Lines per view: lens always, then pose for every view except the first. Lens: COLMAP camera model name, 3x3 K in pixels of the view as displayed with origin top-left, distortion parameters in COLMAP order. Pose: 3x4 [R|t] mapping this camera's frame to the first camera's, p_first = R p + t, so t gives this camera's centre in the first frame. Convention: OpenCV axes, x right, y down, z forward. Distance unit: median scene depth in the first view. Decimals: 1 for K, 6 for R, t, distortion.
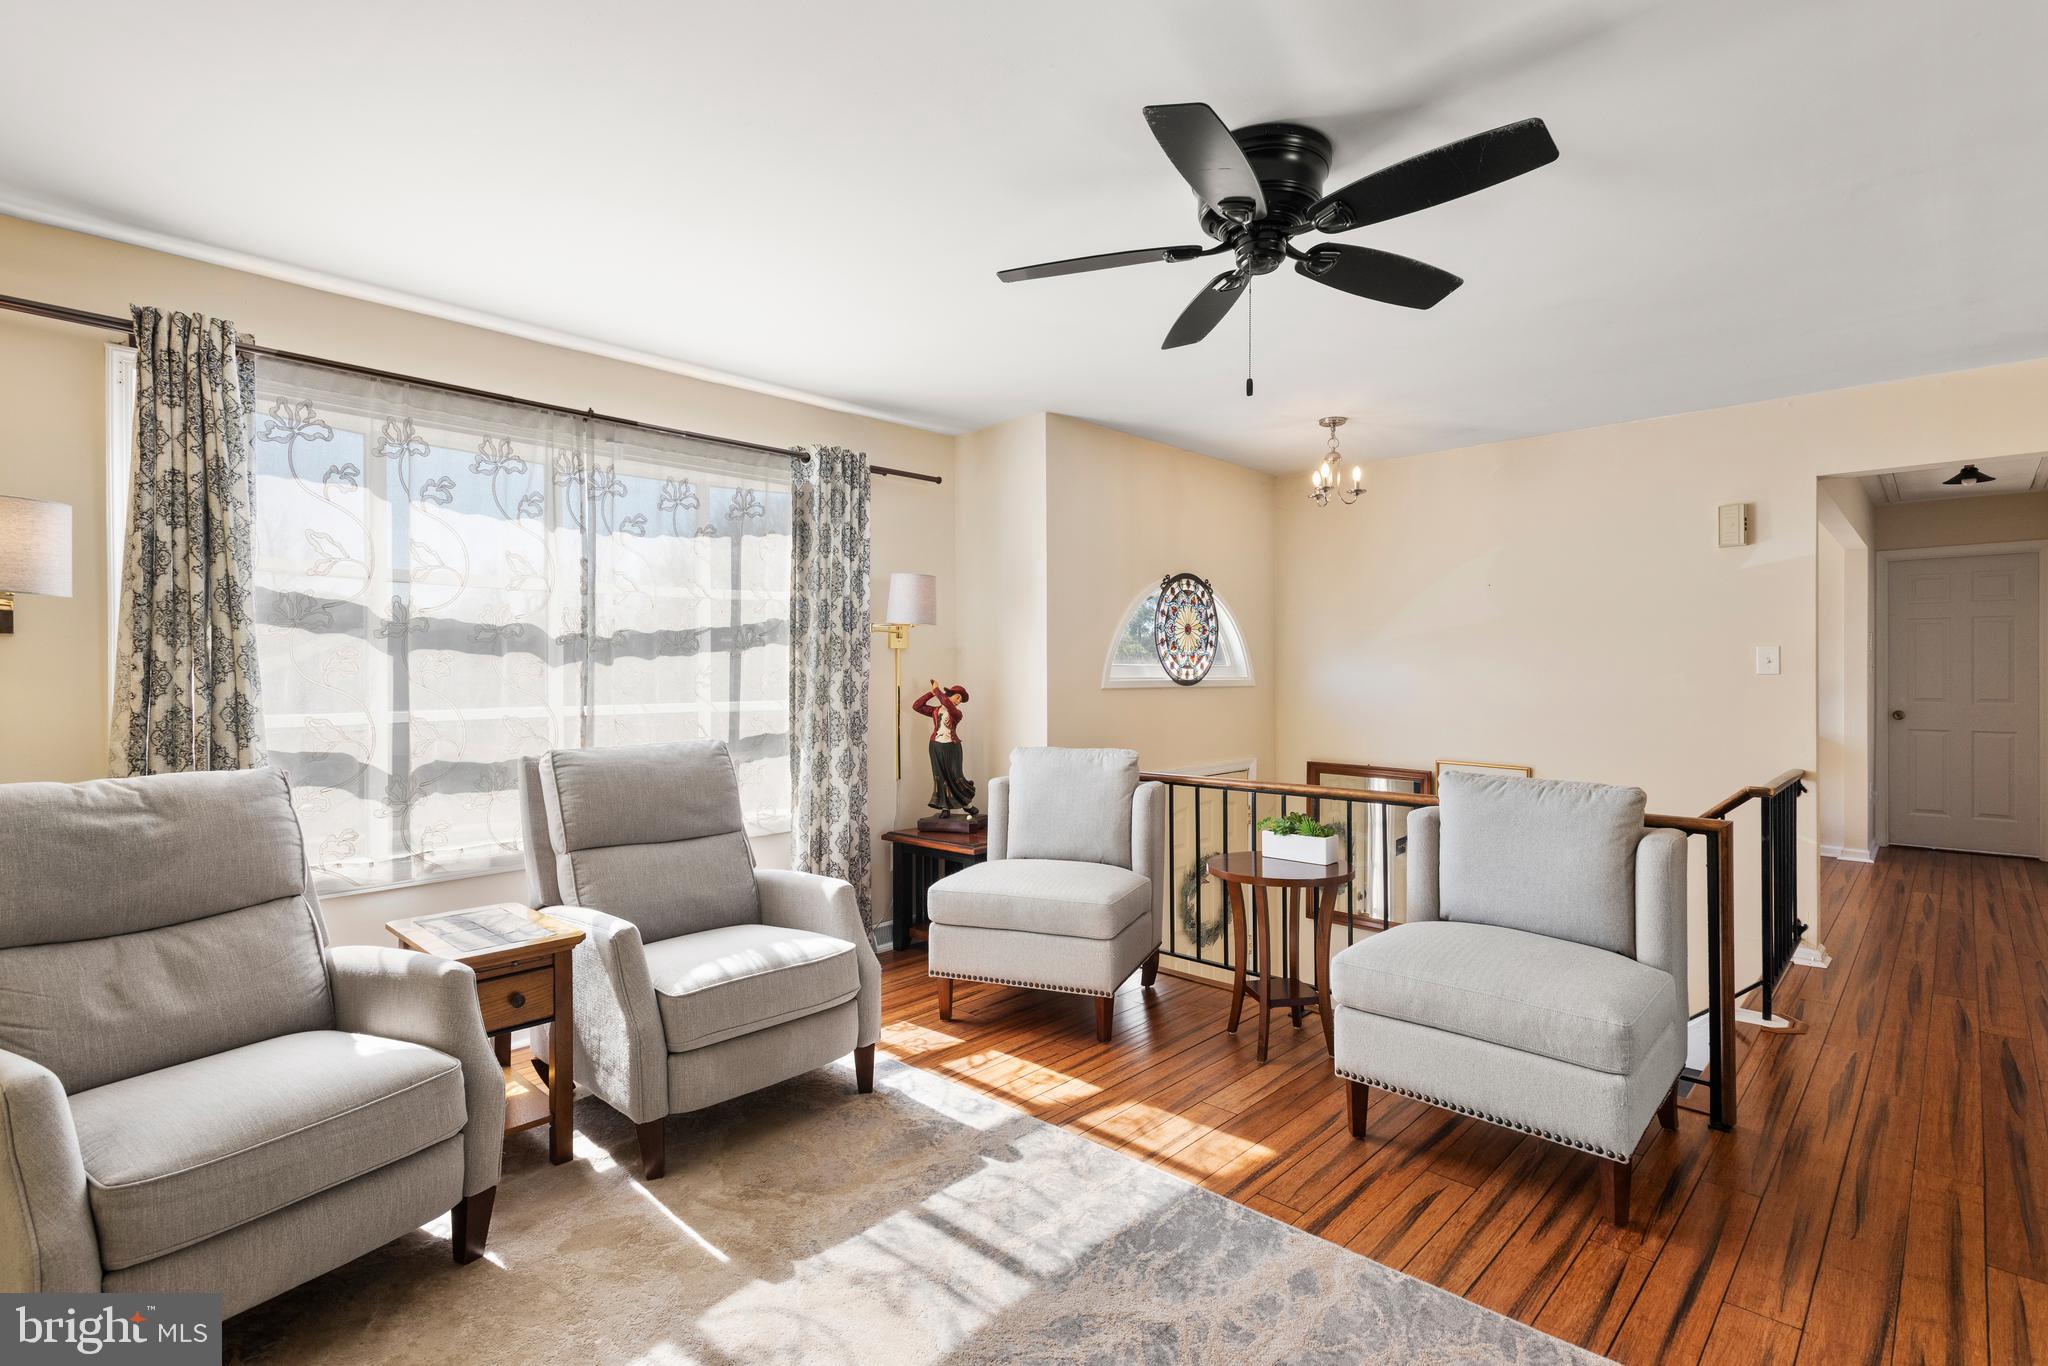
lens RADIAL K [[954.7, 0, 1026.3], [0, 954.7, 697.4], [0, 0, 1]] dist [0.004190, 0.000082]
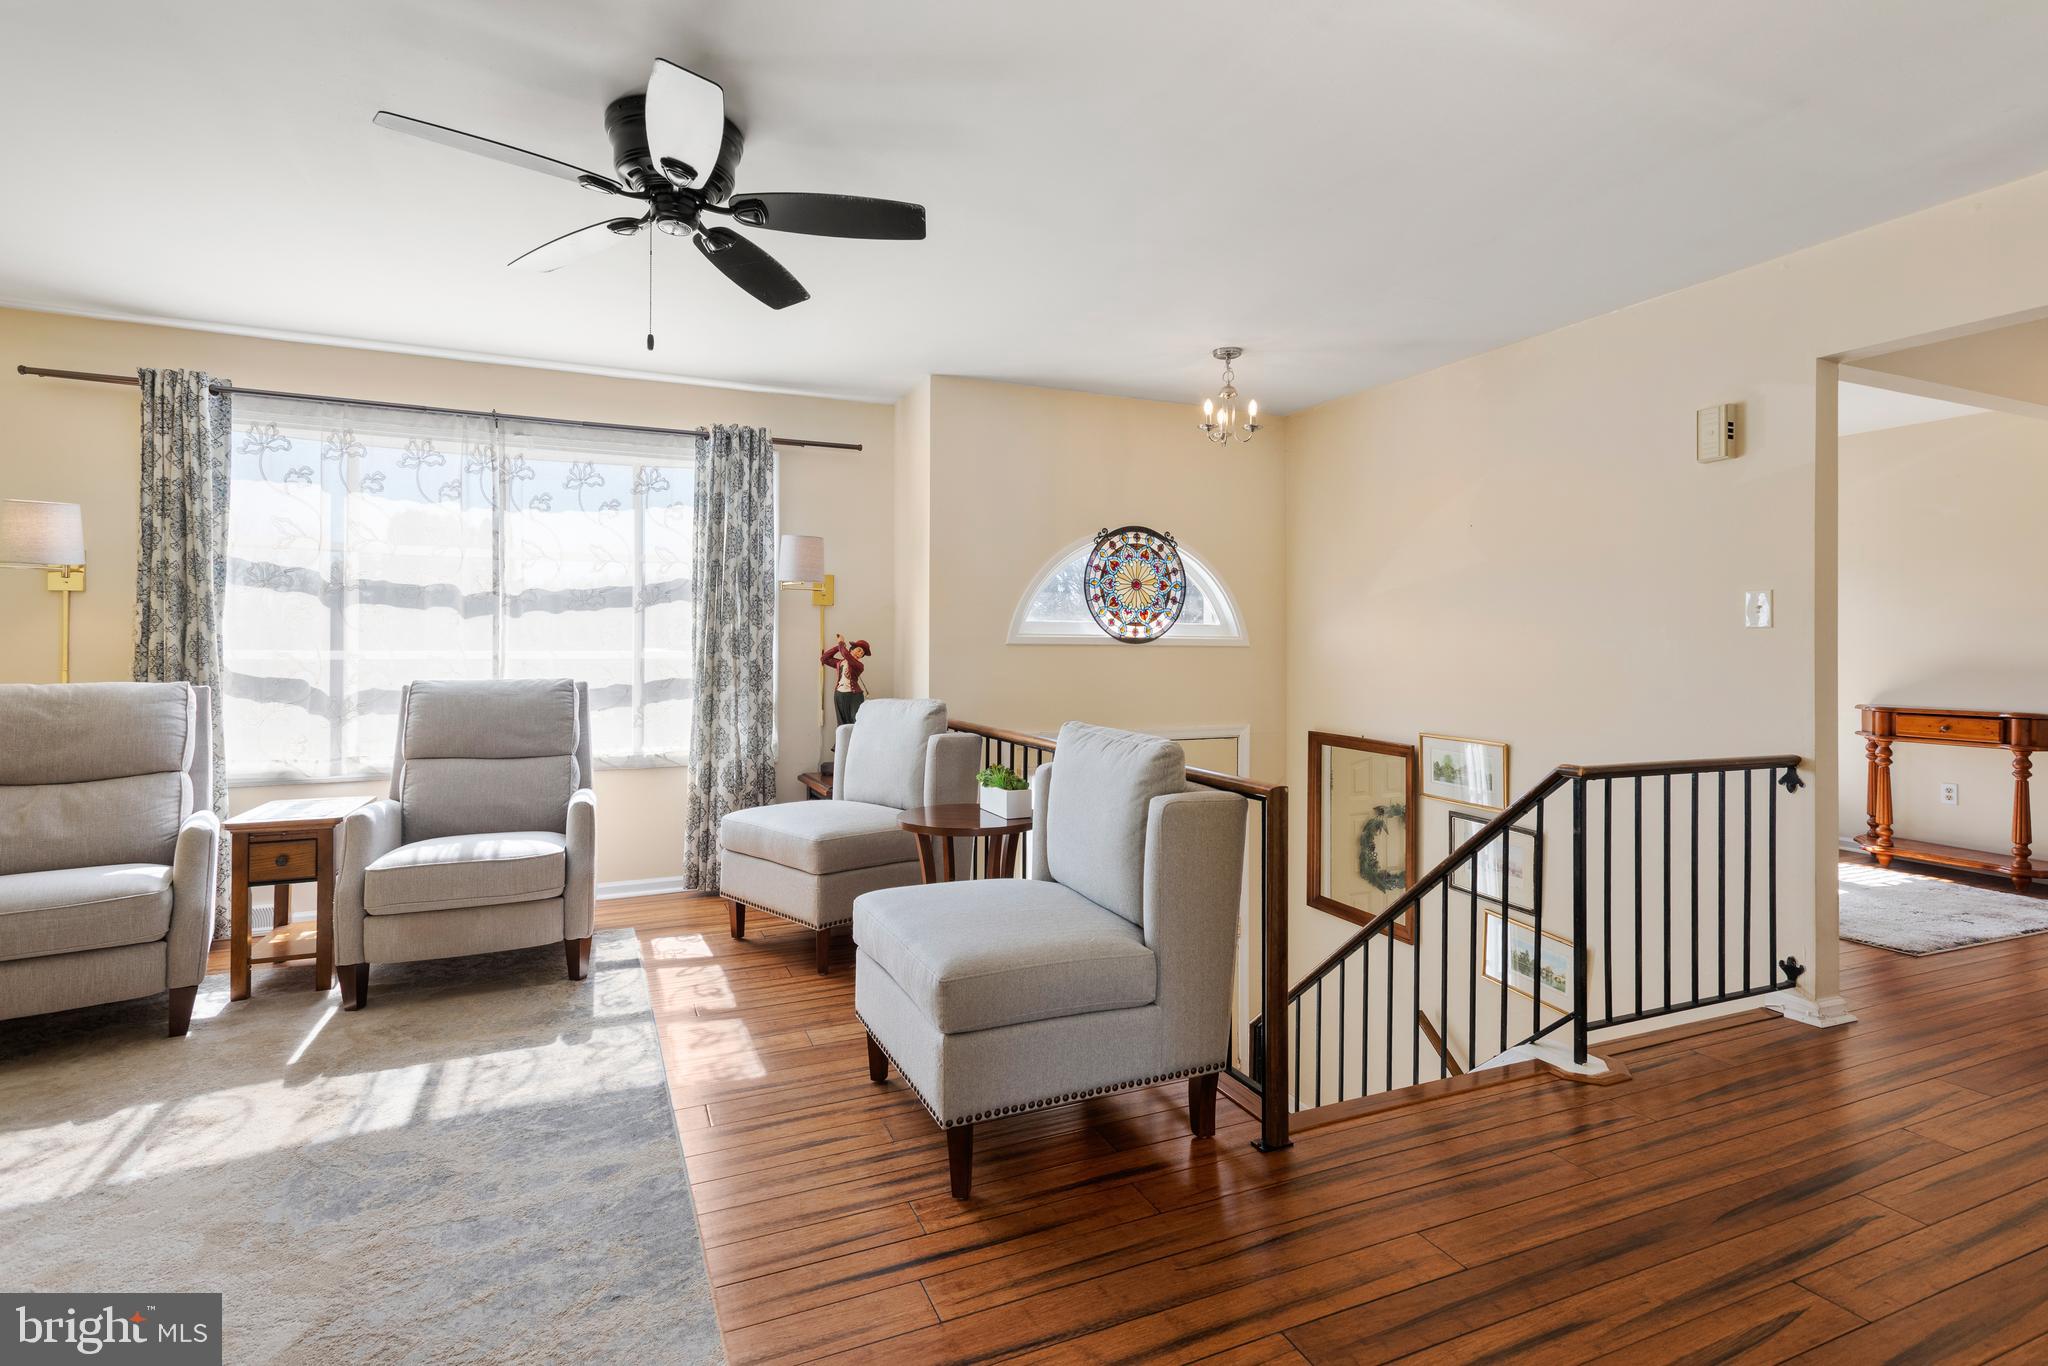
lens RADIAL K [[969.3, 0, 1025.0], [0, 969.3, 660.7], [0, 0, 1]] dist [0.002044, 0.000230]
pose [[0.926559, 0.012400, -0.375946, 0.576332], [-0.017297, 0.999804, -0.009654, 0.021114], [0.375752, 0.015448, 0.926591, 0.082900]]
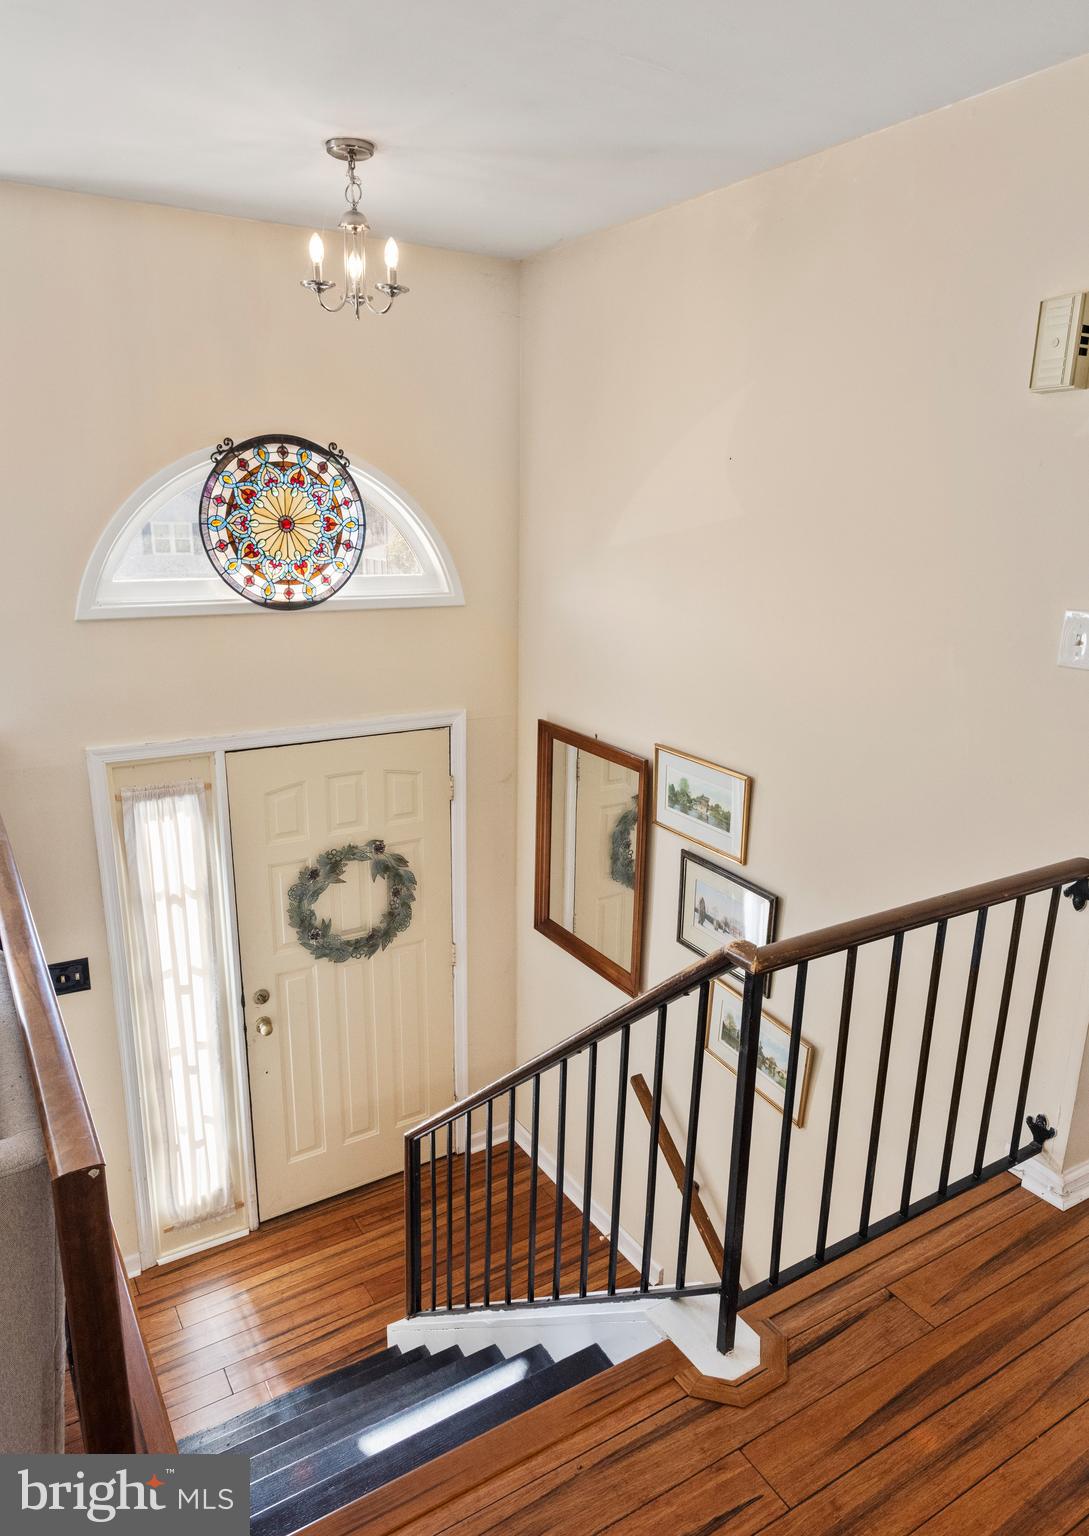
lens RADIAL K [[986.2, 0, 538.7], [0, 986.2, 802.5], [0, 0, 1]] dist [0.005868, 0.001531]
pose [[0.969163, 0.089244, -0.229693, 0.687012], [-0.026295, 0.964247, 0.263697, -0.093925], [0.245014, -0.249526, 0.936859, 0.471047]]
